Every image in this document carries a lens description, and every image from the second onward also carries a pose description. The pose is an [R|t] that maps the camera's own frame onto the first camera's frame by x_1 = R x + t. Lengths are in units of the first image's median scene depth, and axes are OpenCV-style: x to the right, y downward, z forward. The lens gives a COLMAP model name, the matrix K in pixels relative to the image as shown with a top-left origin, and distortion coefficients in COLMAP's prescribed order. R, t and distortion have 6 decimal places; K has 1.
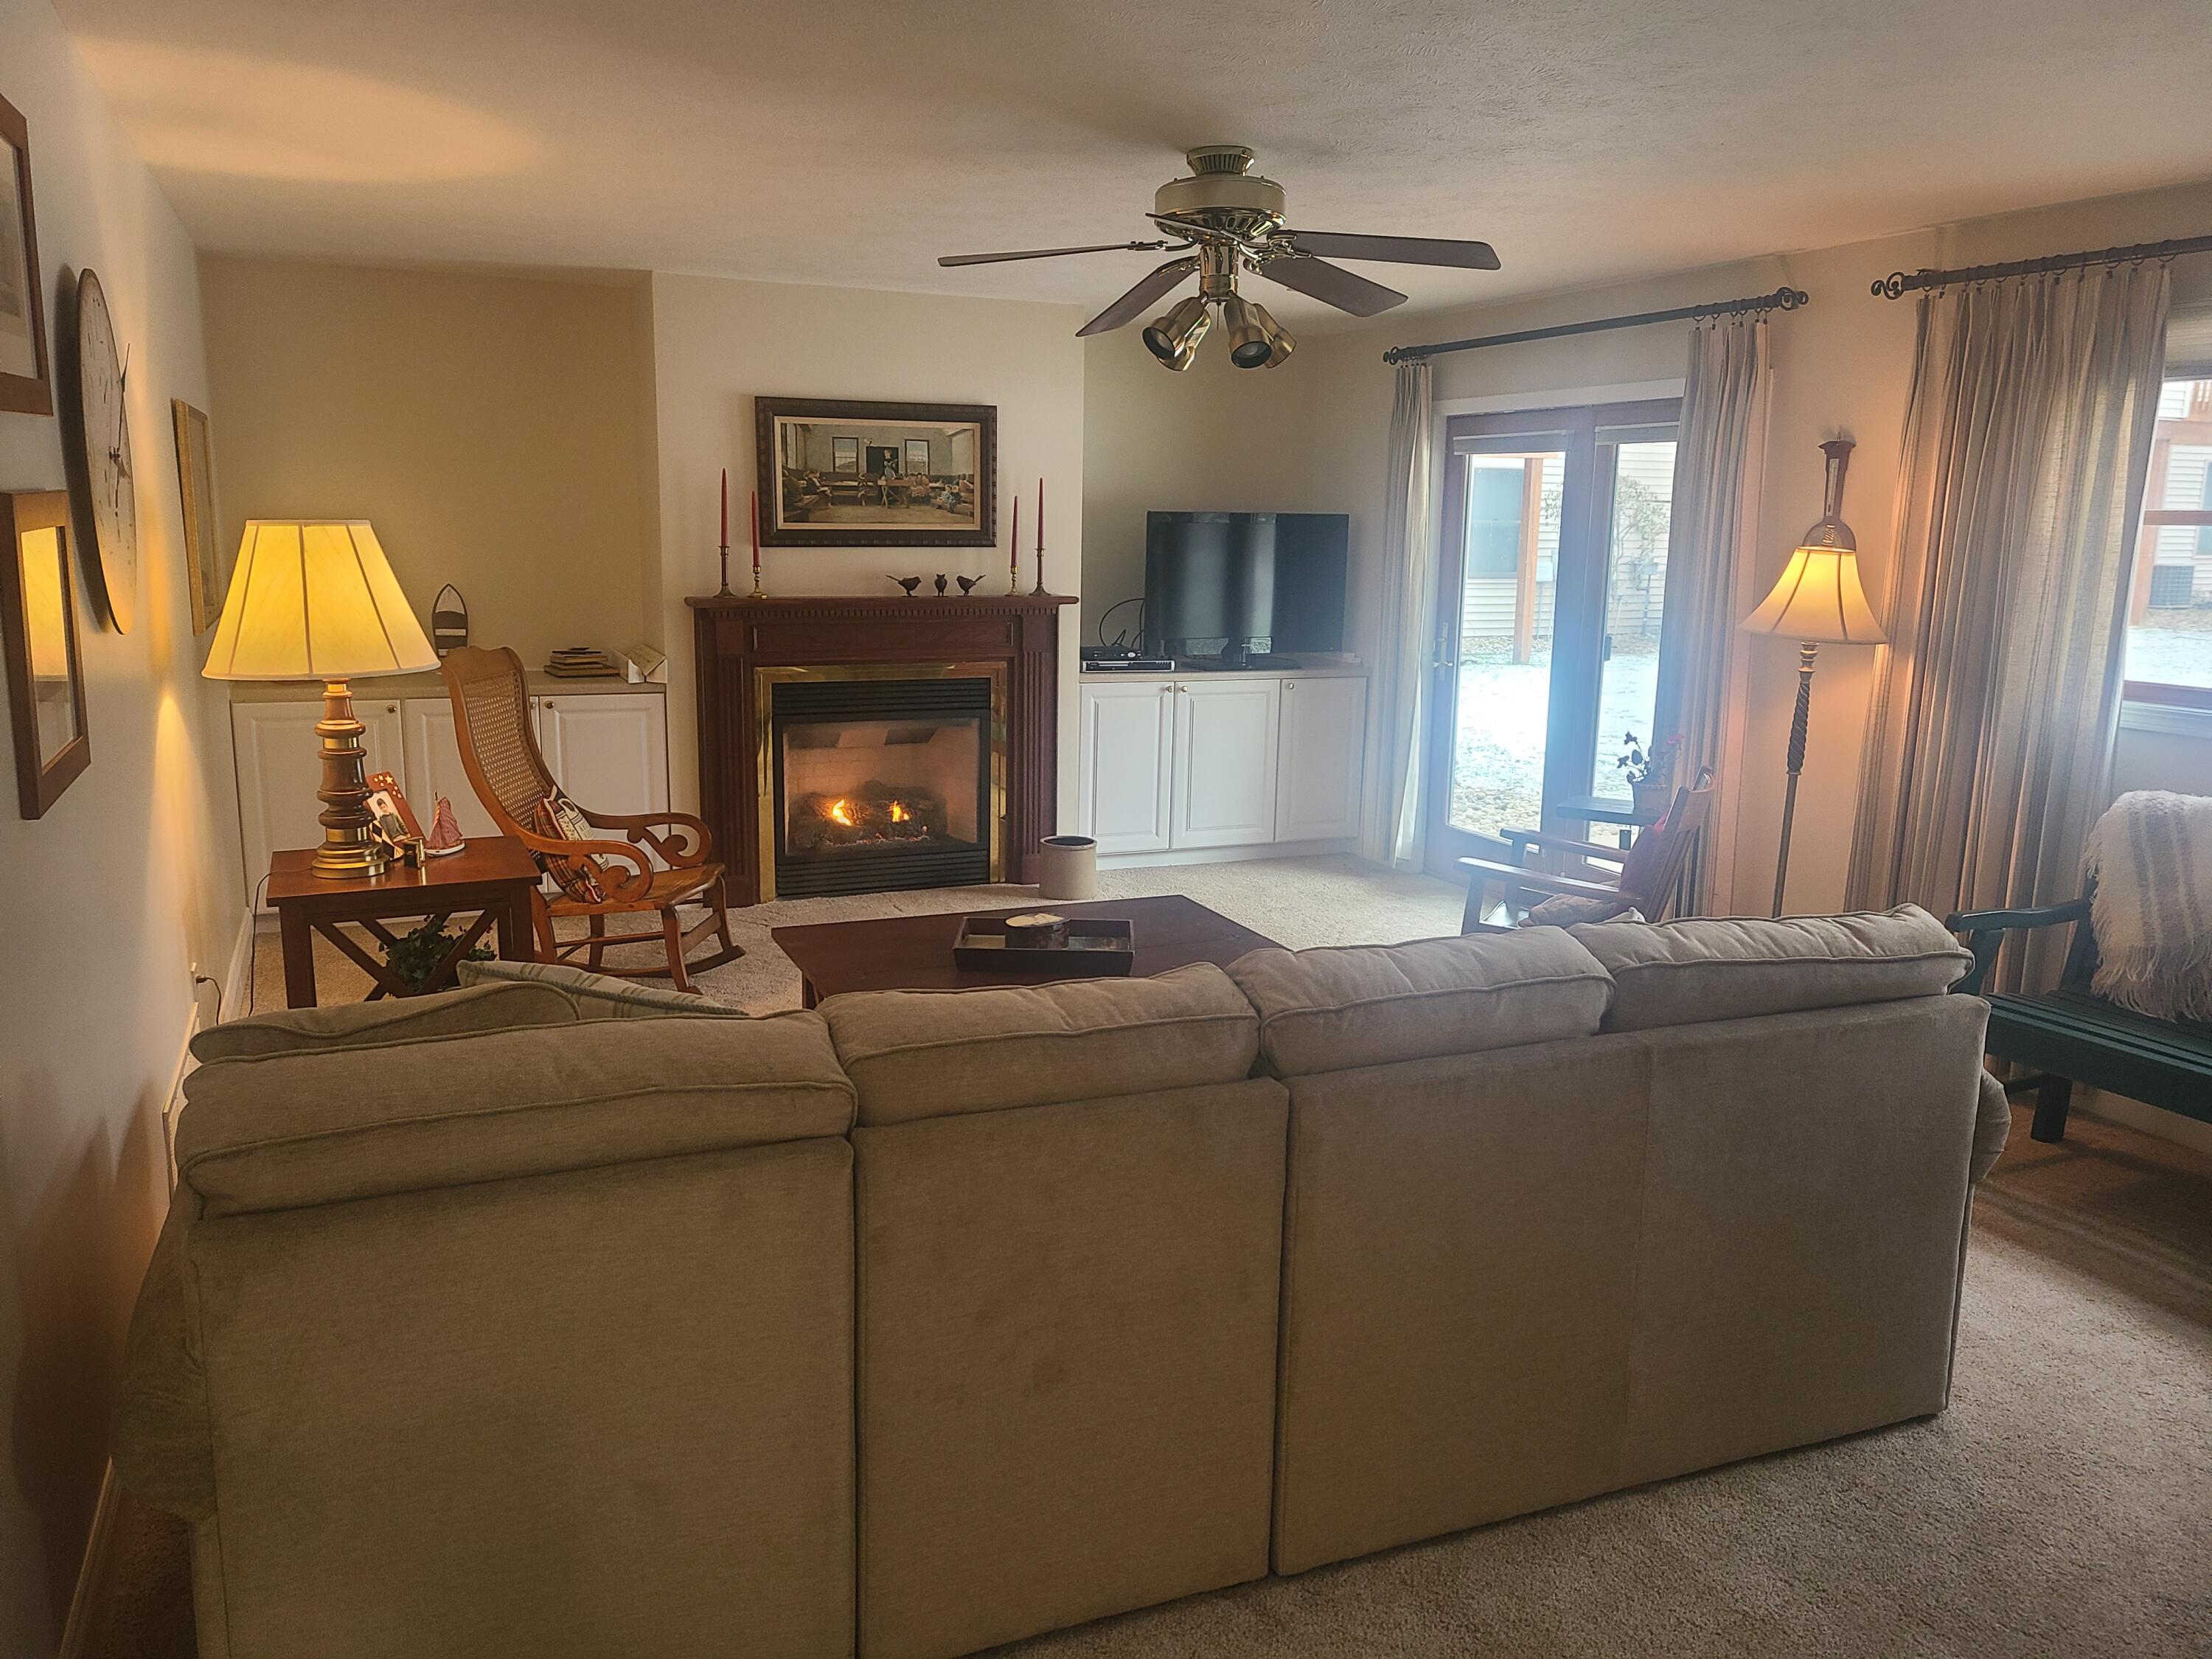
lens RADIAL K [[1656.5, 0, 1099.1], [0, 1656.5, 804.4], [0, 0, 1]] dist [0.068565, -0.056505]
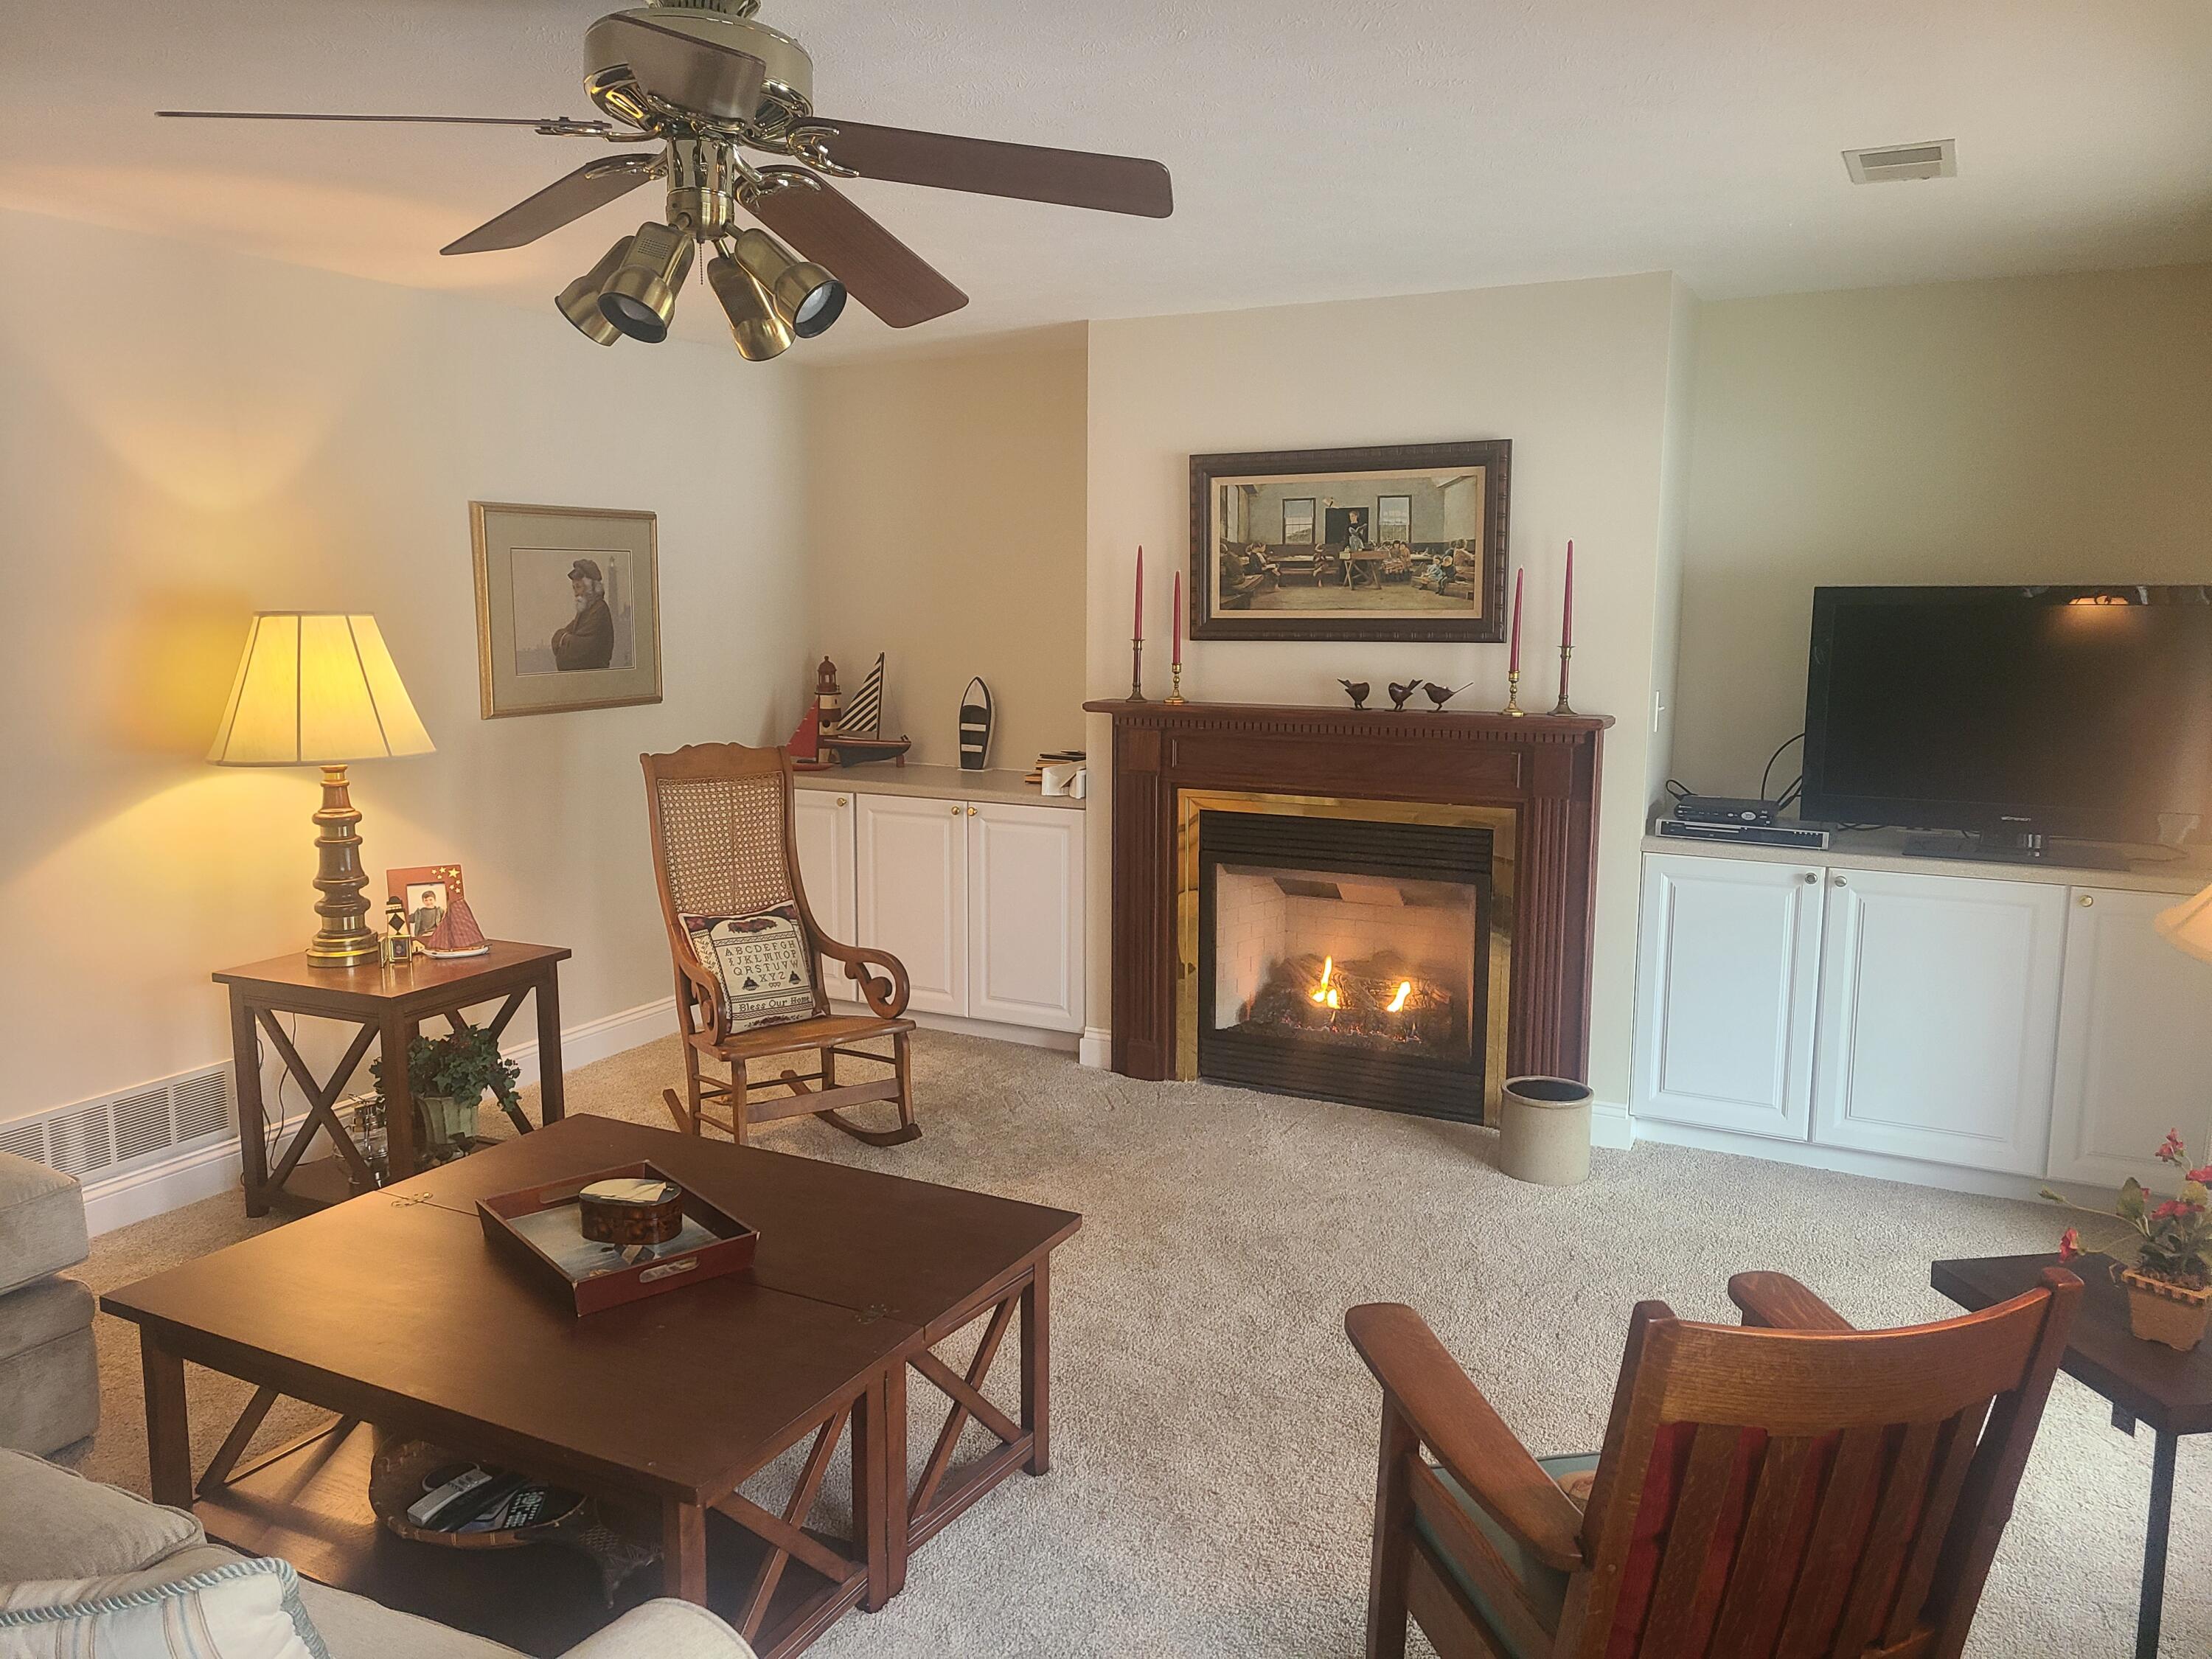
lens RADIAL K [[1648.7, 0, 1080.9], [0, 1648.7, 806.1], [0, 0, 1]] dist [0.067459, -0.049572]
pose [[0.628850, 0.087792, -0.772555, 0.376947], [-0.127638, 0.991782, 0.008809, -0.073737], [0.766979, 0.093068, 0.634887, 0.449063]]
